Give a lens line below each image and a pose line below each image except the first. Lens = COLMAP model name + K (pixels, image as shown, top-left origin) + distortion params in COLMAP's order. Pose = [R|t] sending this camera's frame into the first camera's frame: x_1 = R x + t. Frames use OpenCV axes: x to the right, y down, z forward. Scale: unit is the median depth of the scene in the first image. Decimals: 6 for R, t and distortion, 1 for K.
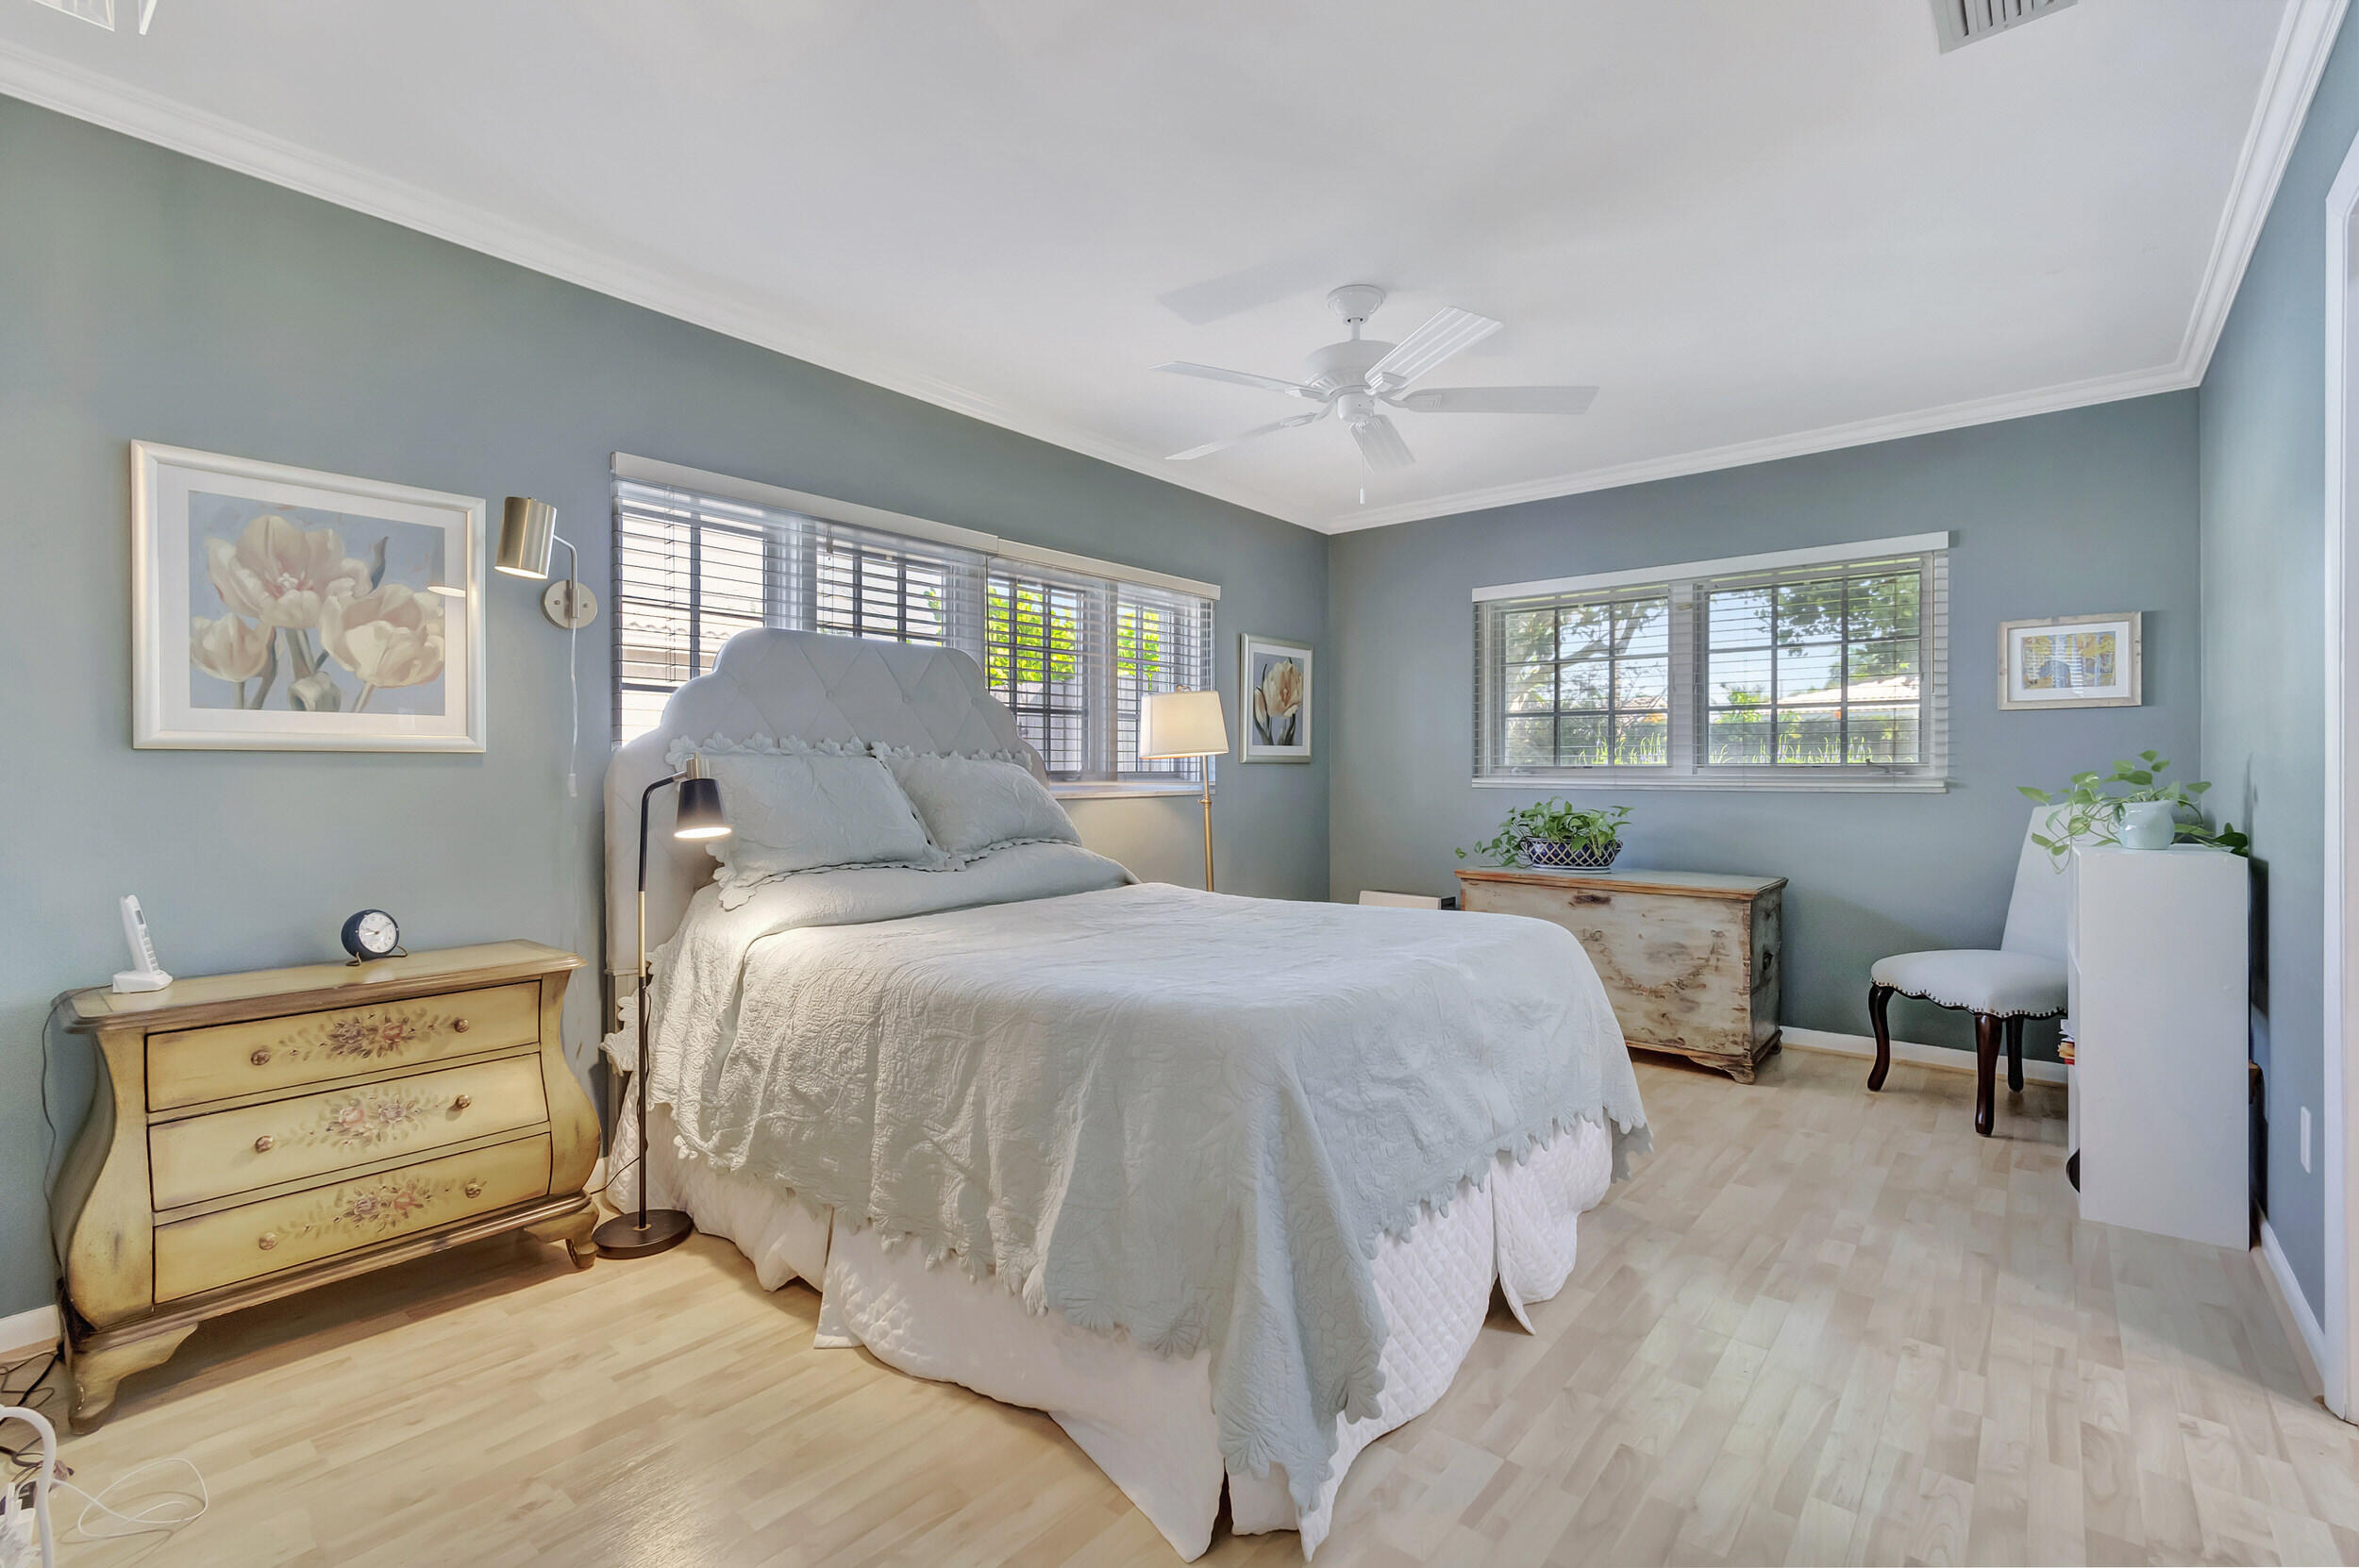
lens RADIAL K [[1049.3, 0, 1166.1], [0, 1049.3, 777.0], [0, 0, 1]] dist [0.000565, -0.000254]
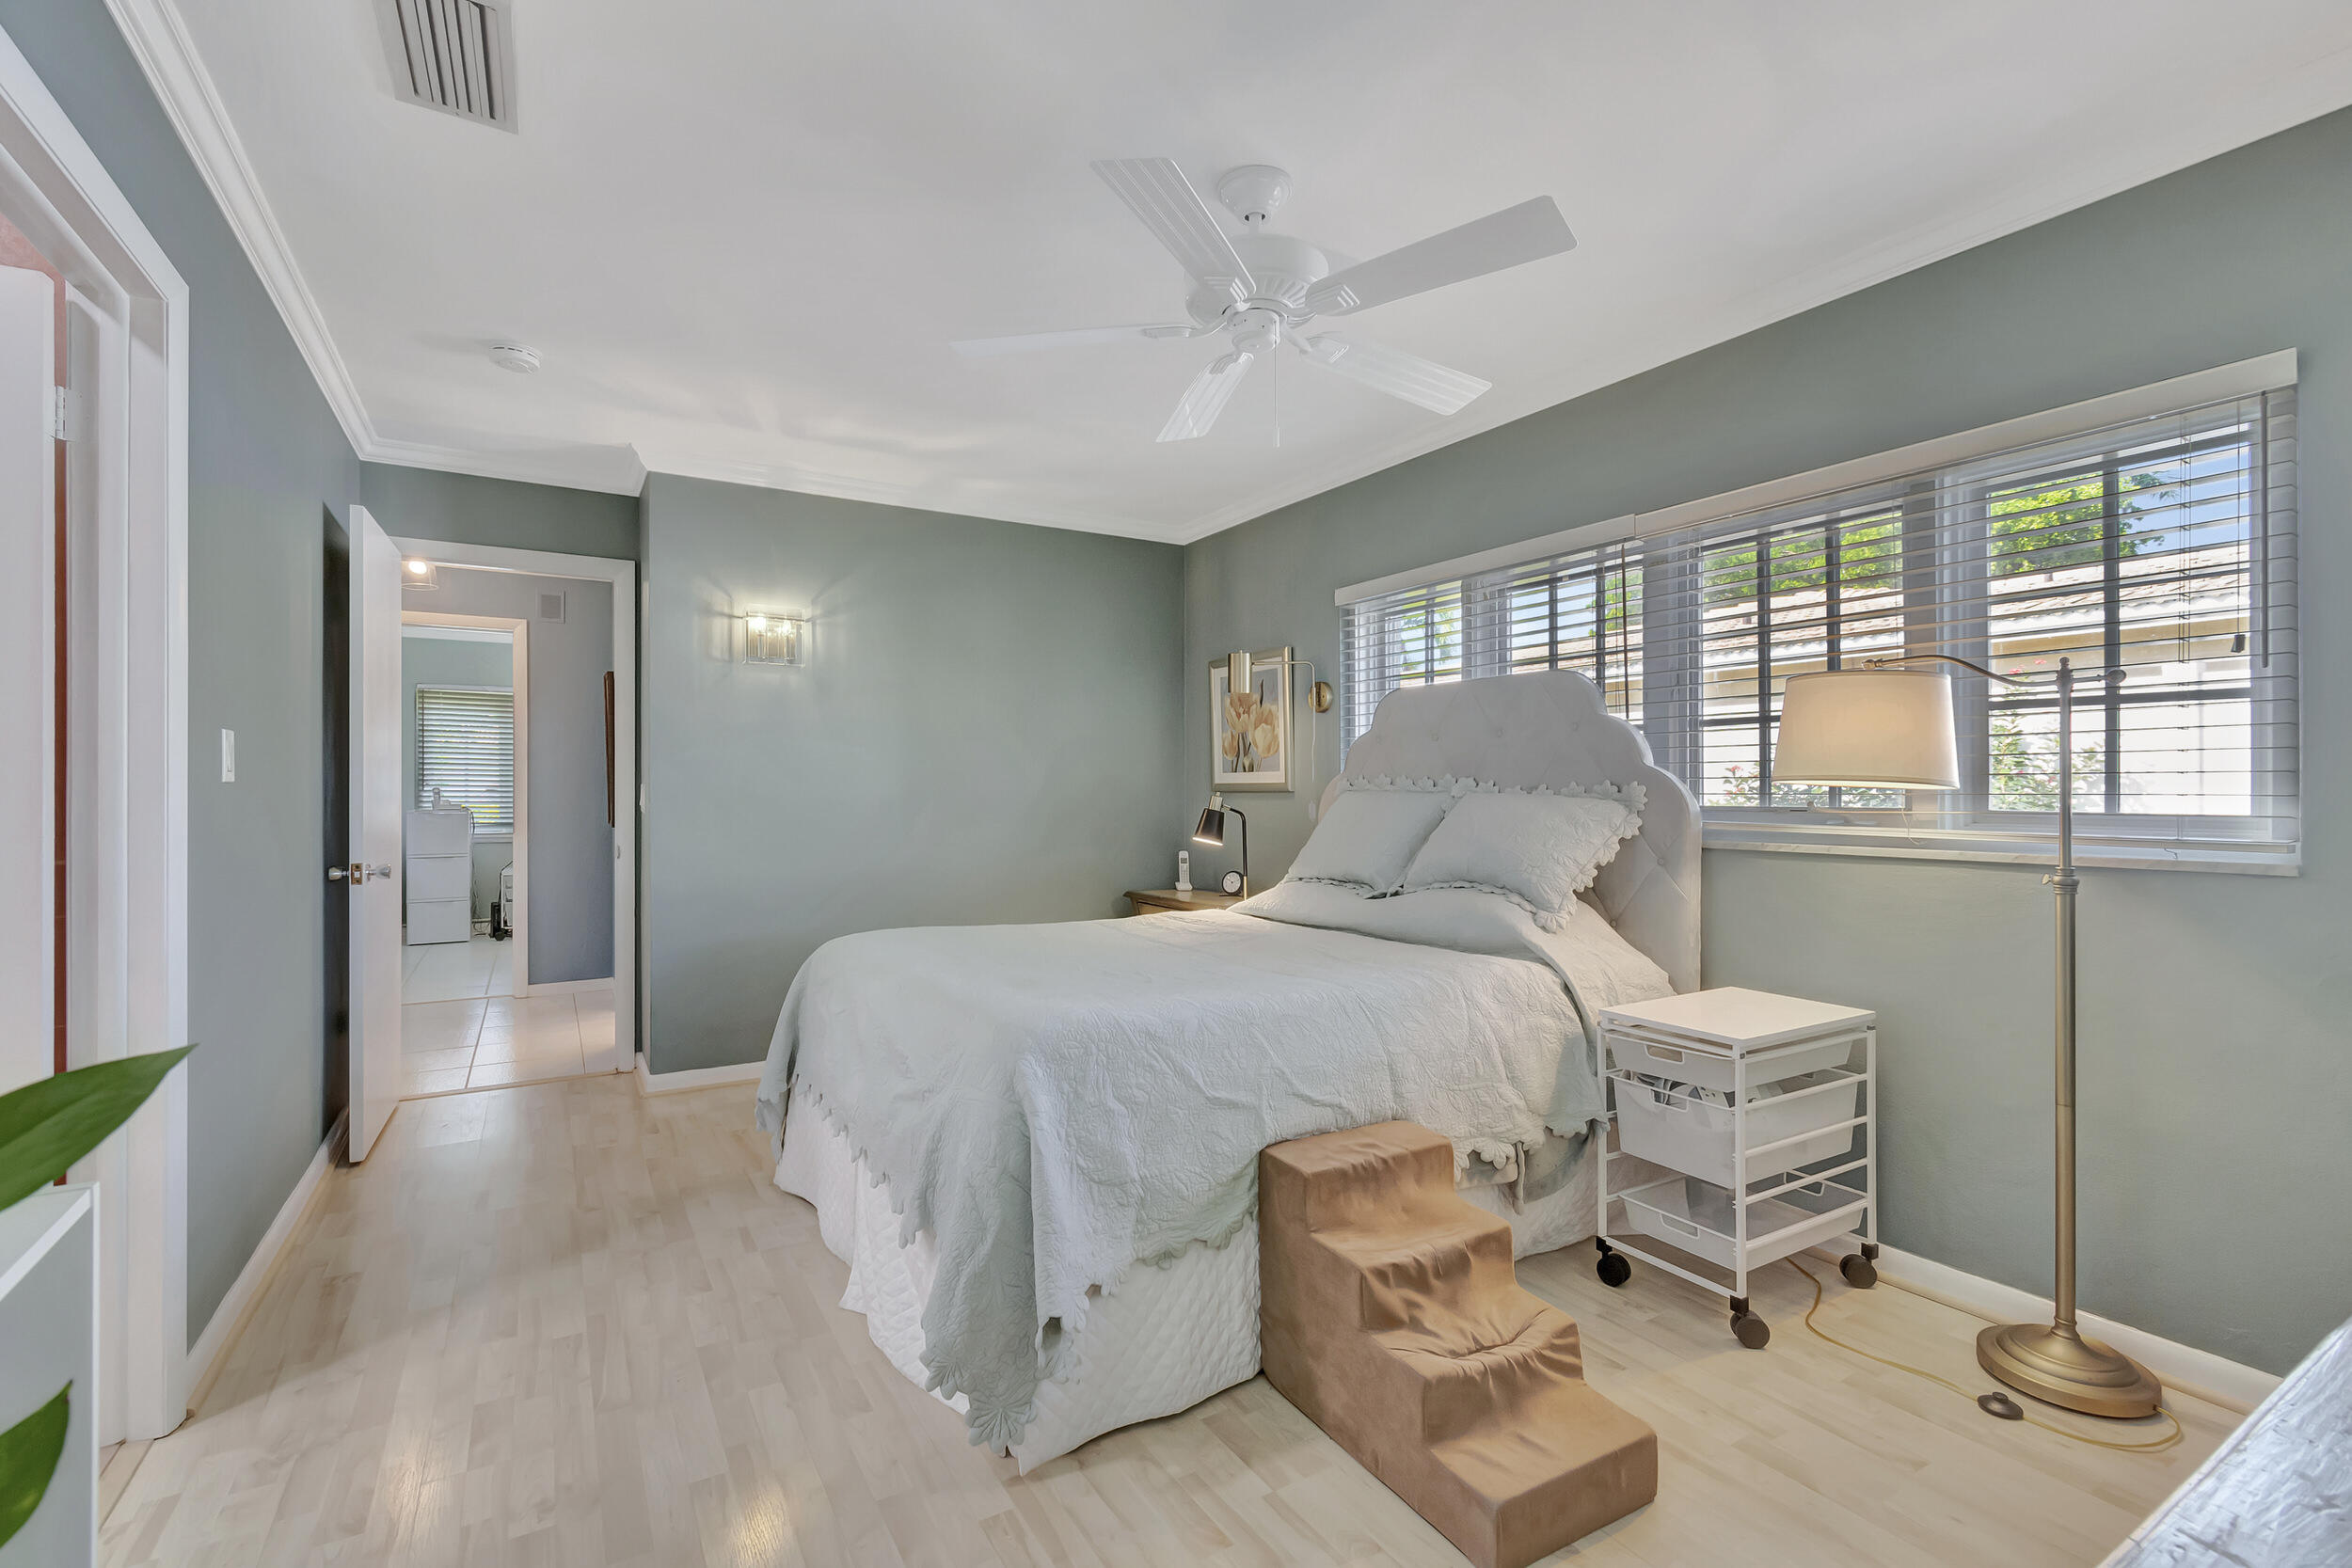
lens RADIAL K [[1046.2, 0, 1162.6], [0, 1046.2, 777.0], [0, 0, 1]] dist [0.000565, -0.000254]
pose [[-0.327553, -0.013916, -0.944730, 1.120799], [-0.001727, 0.999899, -0.014130, -0.023027], [0.944831, -0.002997, -0.327544, 1.450982]]
